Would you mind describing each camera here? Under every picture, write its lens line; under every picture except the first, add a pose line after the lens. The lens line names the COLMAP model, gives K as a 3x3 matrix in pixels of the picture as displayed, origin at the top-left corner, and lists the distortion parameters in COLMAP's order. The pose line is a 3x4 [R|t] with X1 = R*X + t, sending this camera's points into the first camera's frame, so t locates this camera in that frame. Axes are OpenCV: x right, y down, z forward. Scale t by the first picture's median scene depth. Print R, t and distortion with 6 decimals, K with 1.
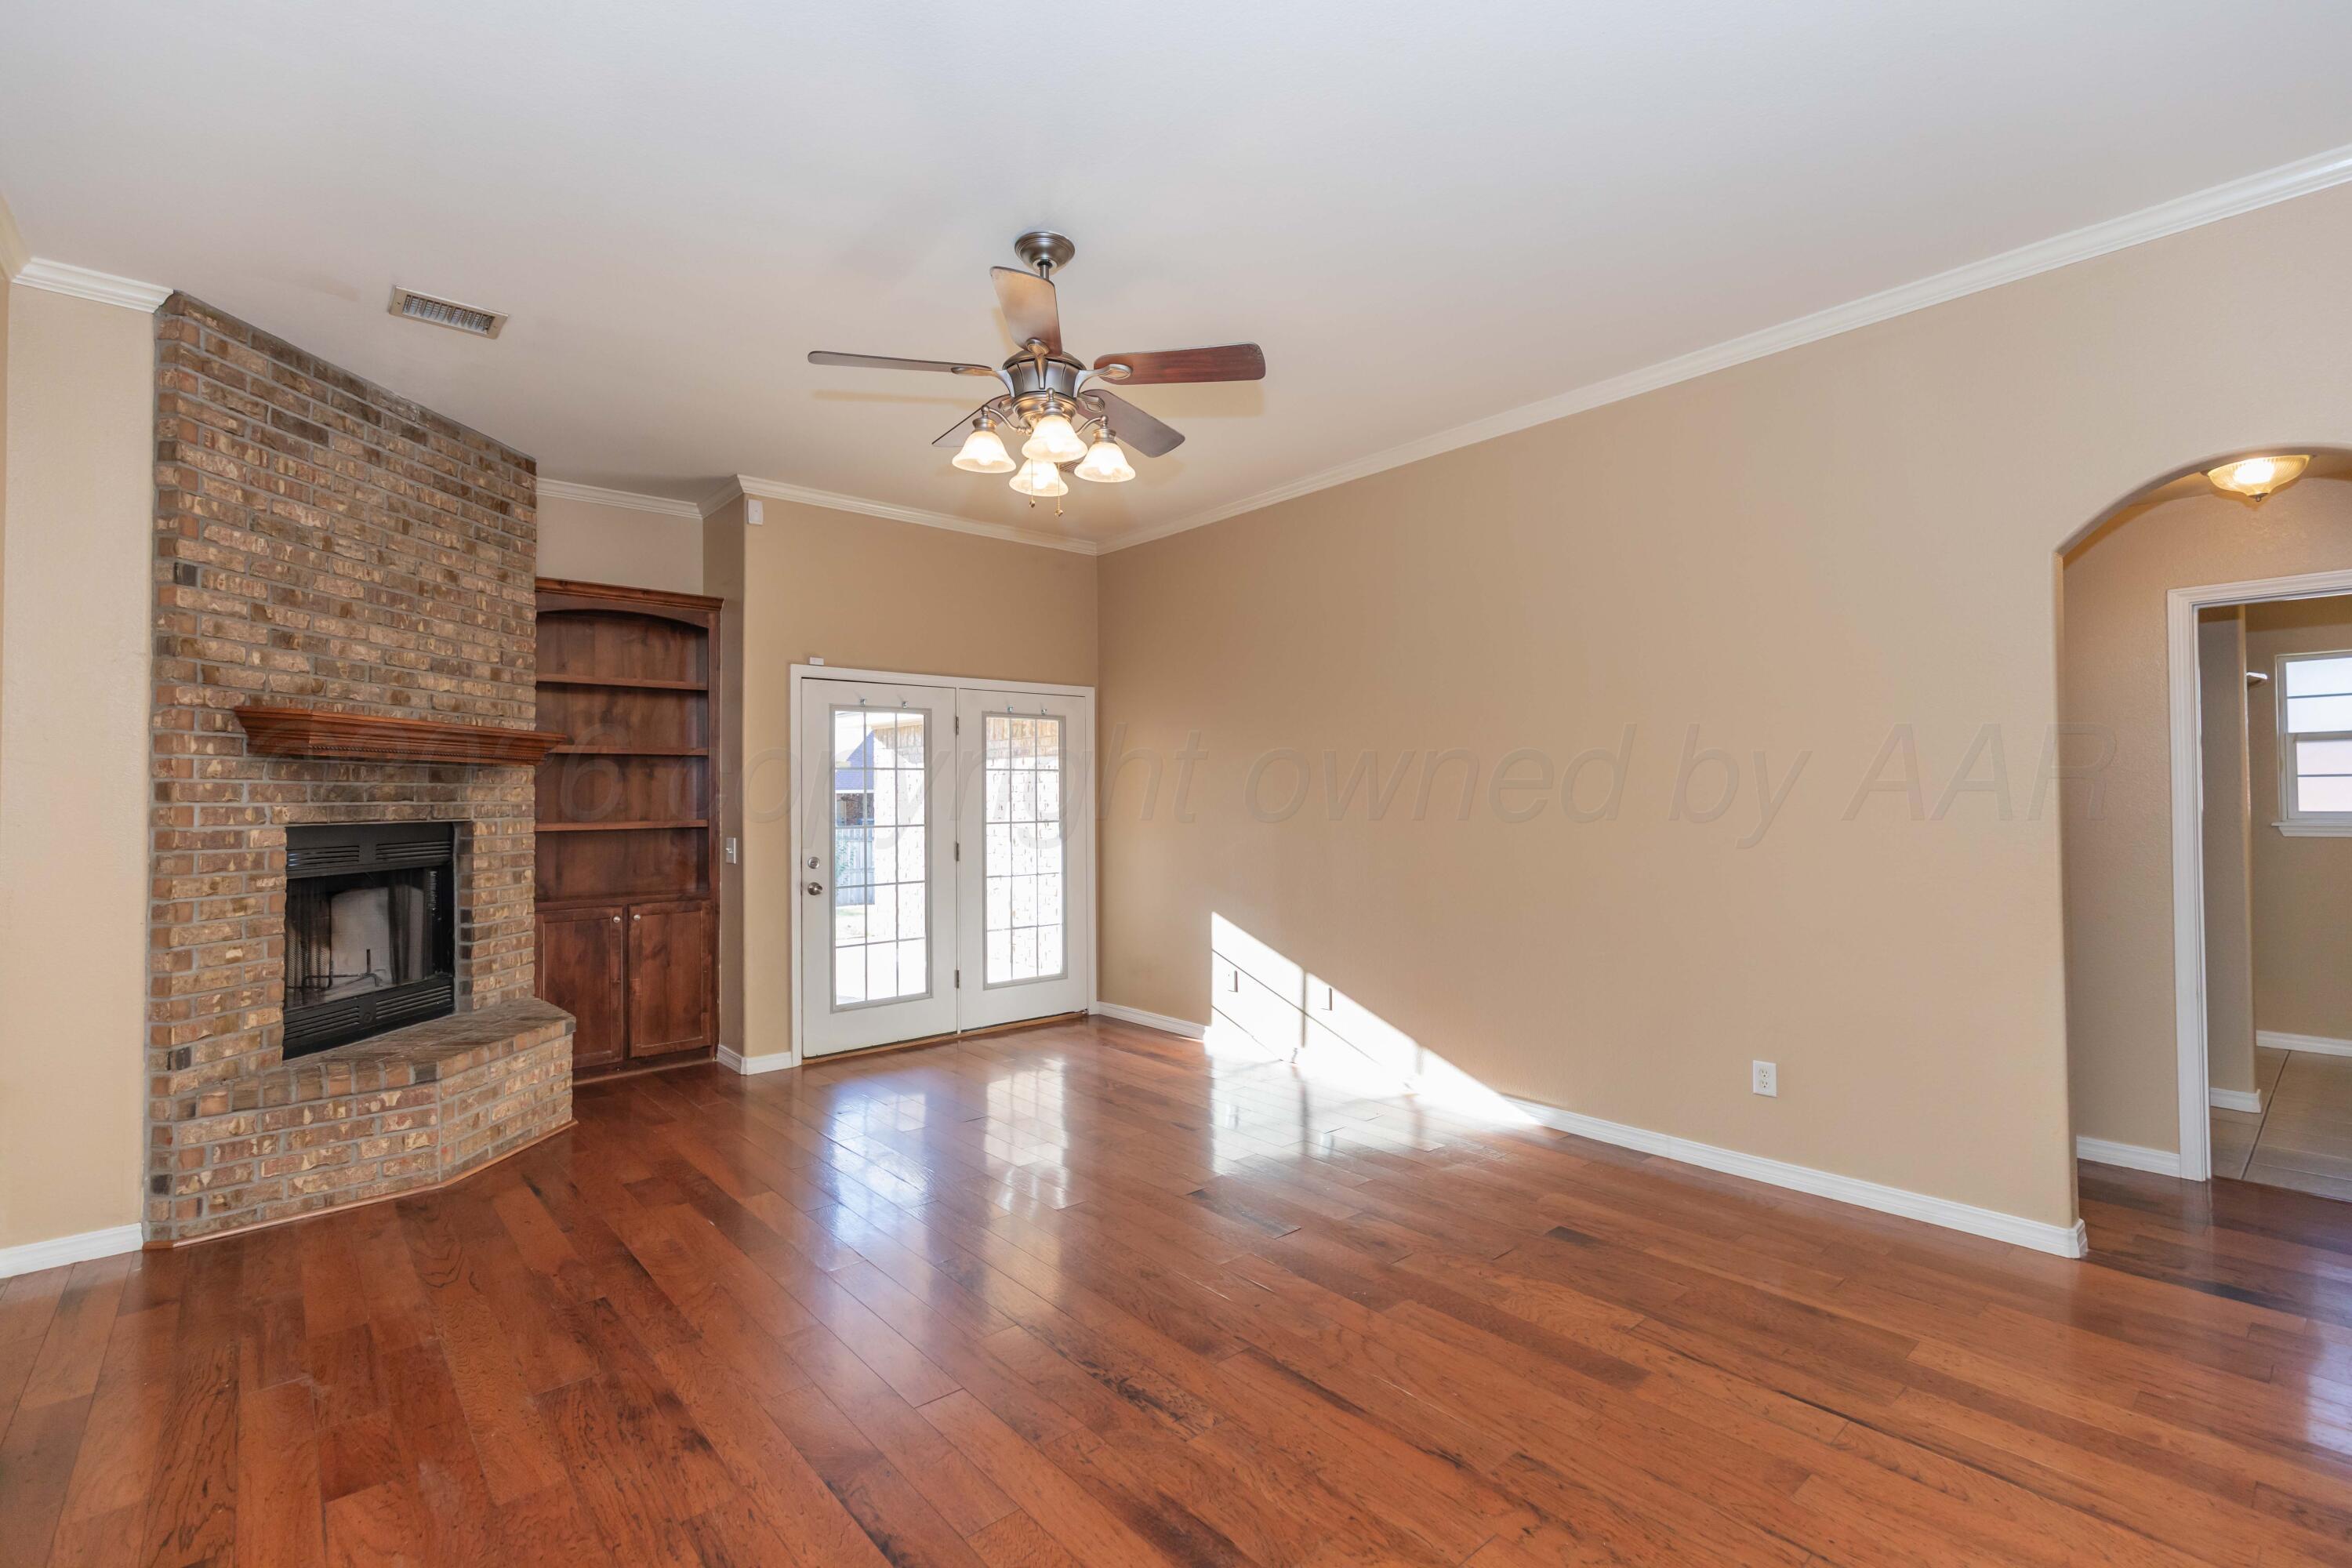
lens RADIAL K [[1064.2, 0, 1203.6], [0, 1064.2, 774.0], [0, 0, 1]] dist [0.015094, -0.005022]
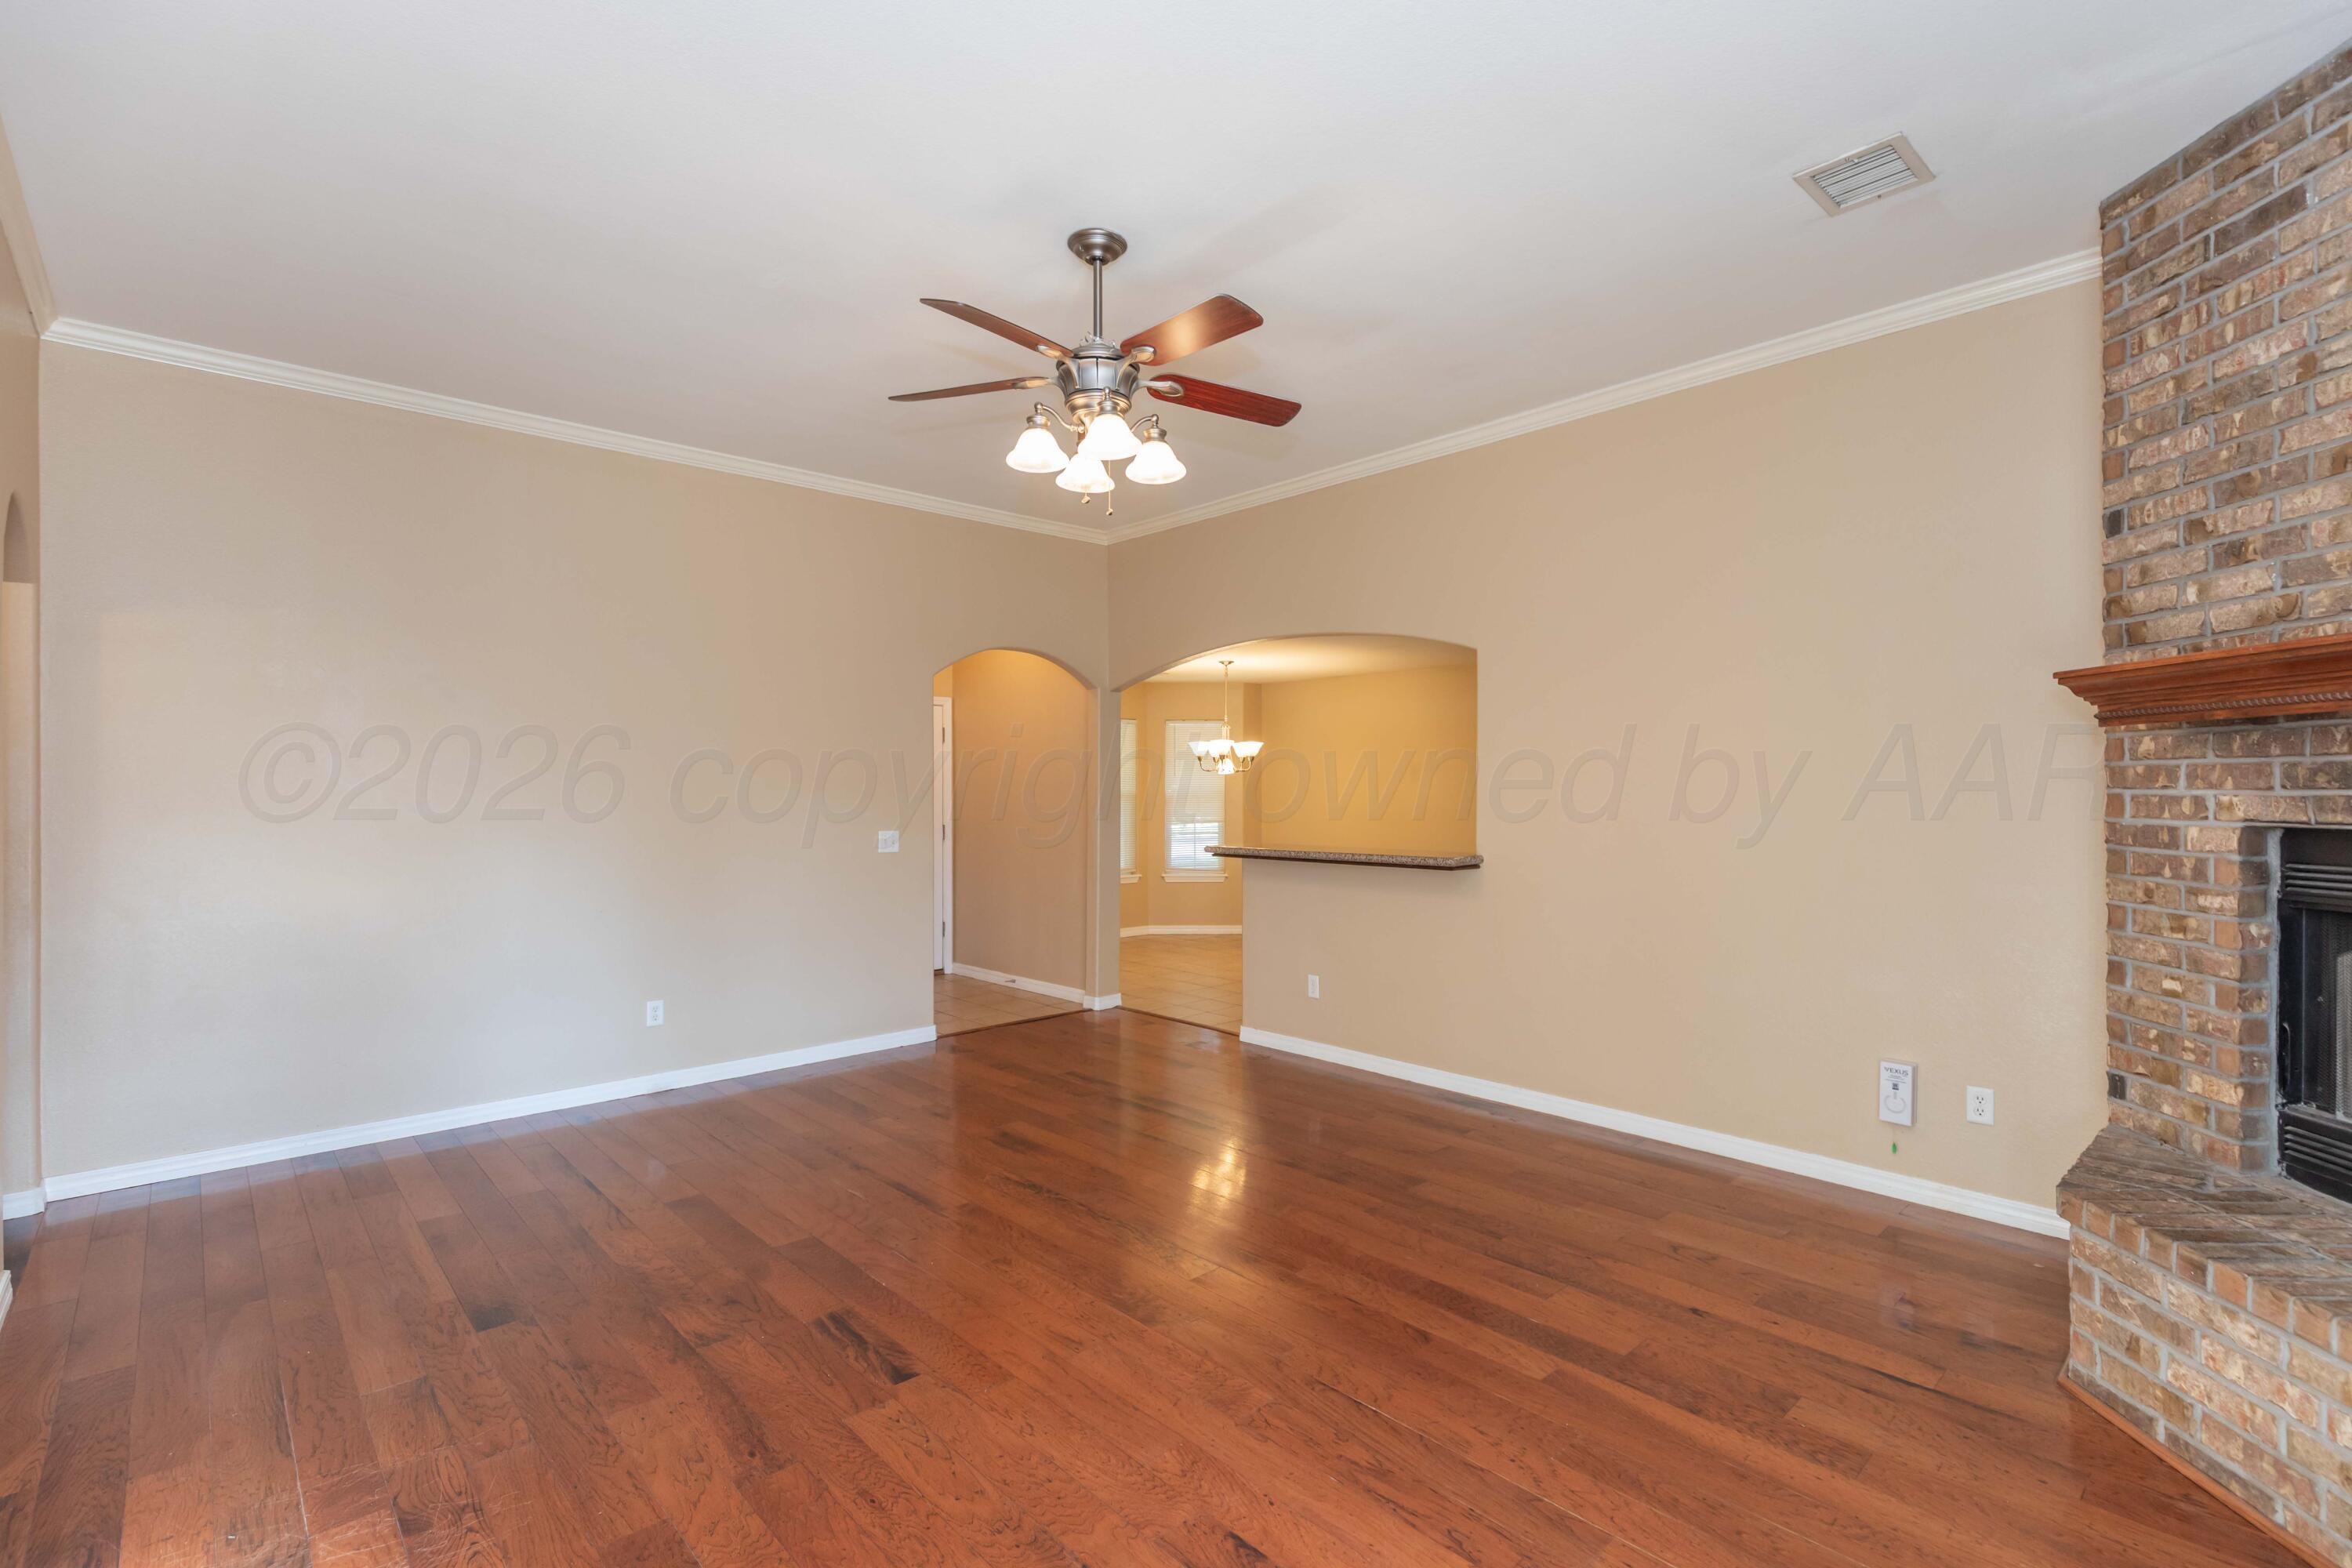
lens RADIAL K [[1064.2, 0, 1185.0], [0, 1064.2, 786.0], [0, 0, 1]] dist [0.015094, -0.005022]
pose [[-0.999871, 0.009231, -0.013113, -0.173493], [0.009534, 0.999685, -0.023211, 0.033022], [0.012895, -0.023333, -0.999645, 1.654513]]
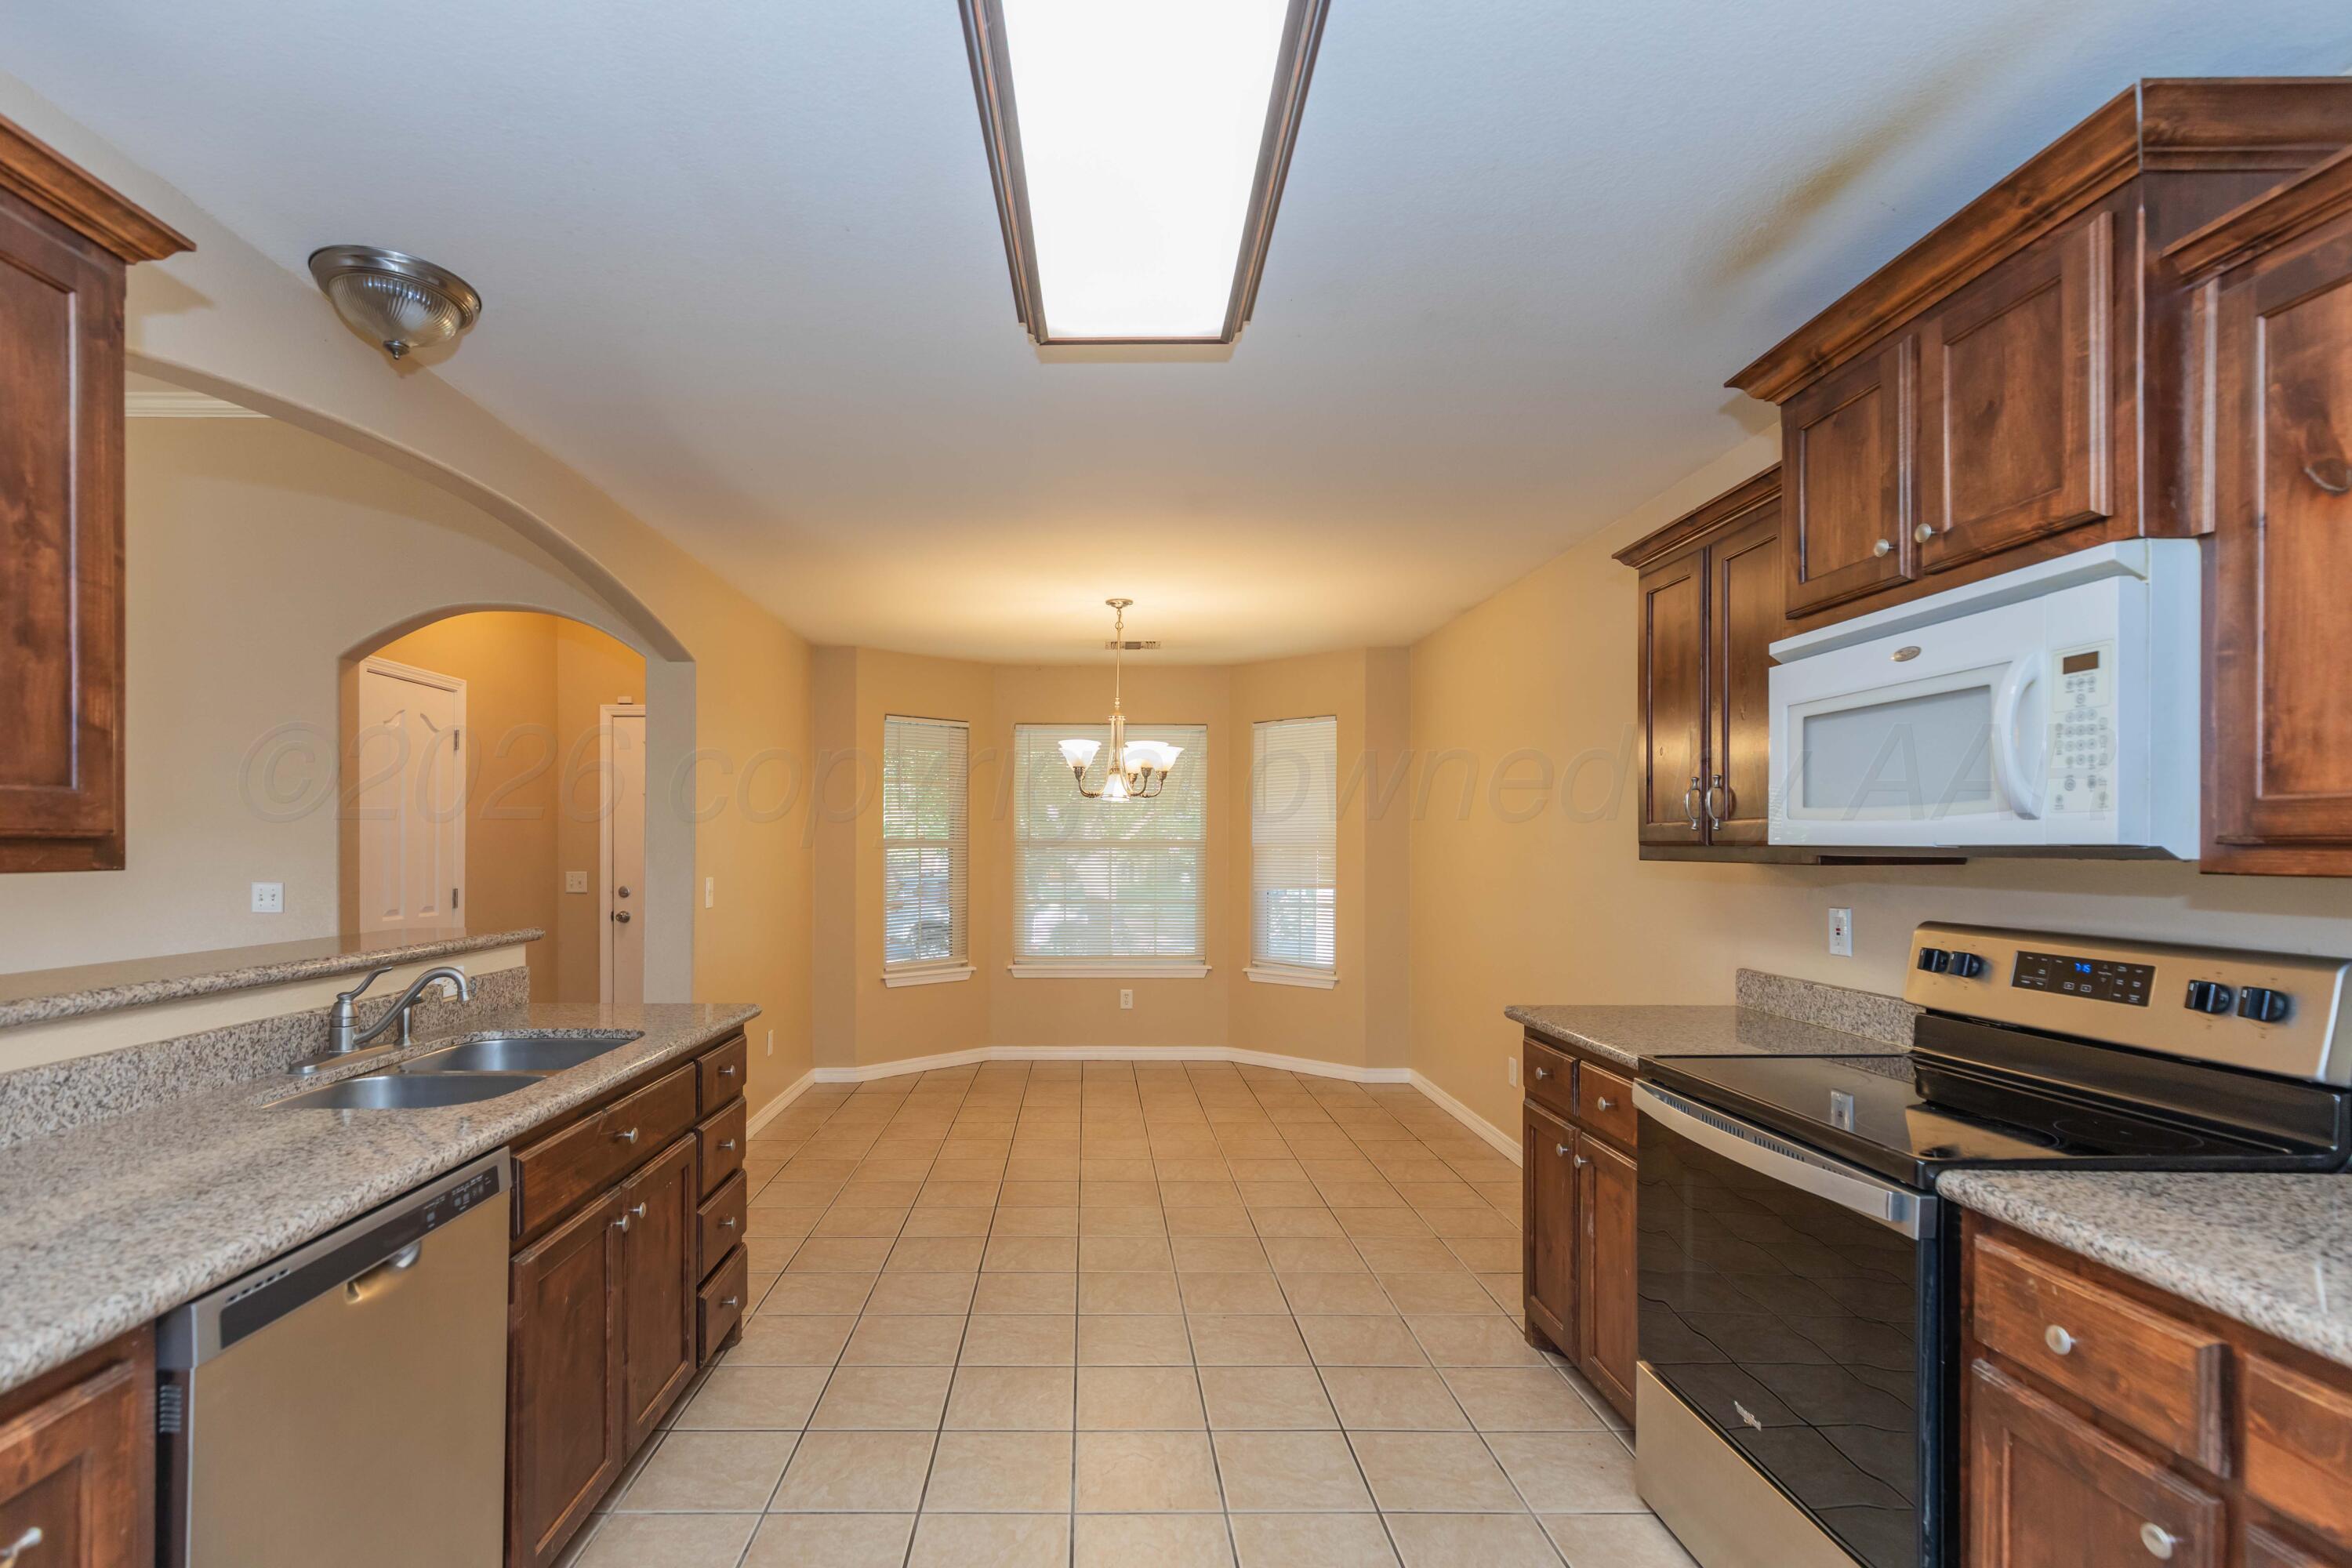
lens RADIAL K [[1090.4, 0, 1100.8], [0, 1090.4, 856.4], [0, 0, 1]] dist [0.013483, -0.001325]
pose [[-0.738601, -0.001395, 0.674141, -1.144681], [-0.011207, 0.999885, -0.010210, 0.033735], [-0.674049, -0.015096, -0.738532, 0.385784]]
